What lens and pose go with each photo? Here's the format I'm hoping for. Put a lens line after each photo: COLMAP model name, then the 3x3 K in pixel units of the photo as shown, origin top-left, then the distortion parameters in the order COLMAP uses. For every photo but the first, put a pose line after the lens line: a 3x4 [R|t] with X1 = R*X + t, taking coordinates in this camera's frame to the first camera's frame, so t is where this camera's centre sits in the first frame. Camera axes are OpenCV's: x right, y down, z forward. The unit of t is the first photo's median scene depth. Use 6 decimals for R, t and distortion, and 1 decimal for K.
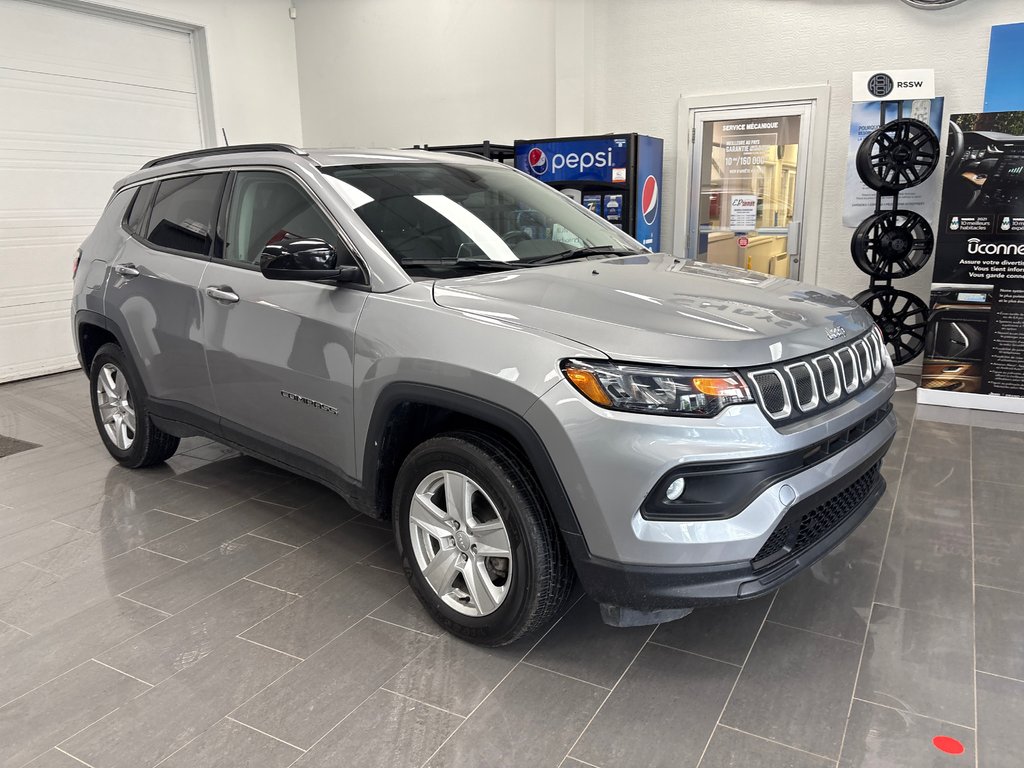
lens RADIAL K [[776.0, 0, 512.1], [0, 776.0, 376.0], [0, 0, 1]] dist [0.071471, -0.087654]
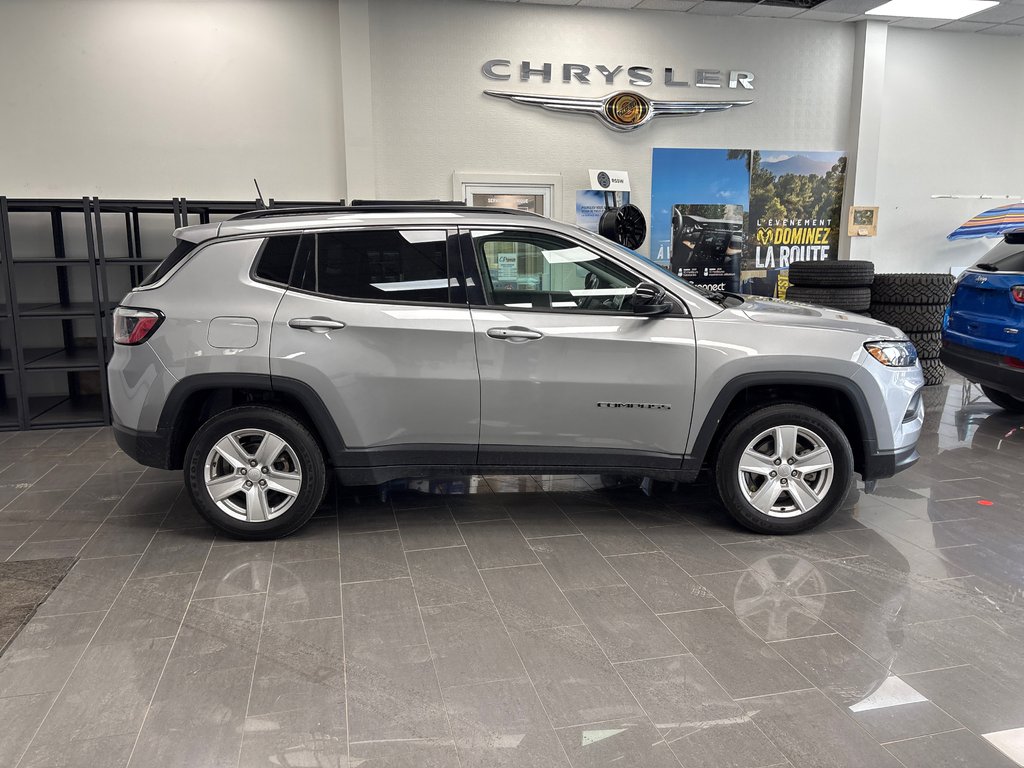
lens RADIAL K [[770.1, 0, 512.0], [0, 770.1, 384.0], [0, 0, 1]] dist [0.042467, -0.004473]
pose [[0.730101, -0.105723, 0.675111, -0.777247], [0.145294, 0.989386, -0.002190, -0.018184], [-0.667714, 0.099688, 0.737713, 0.106233]]
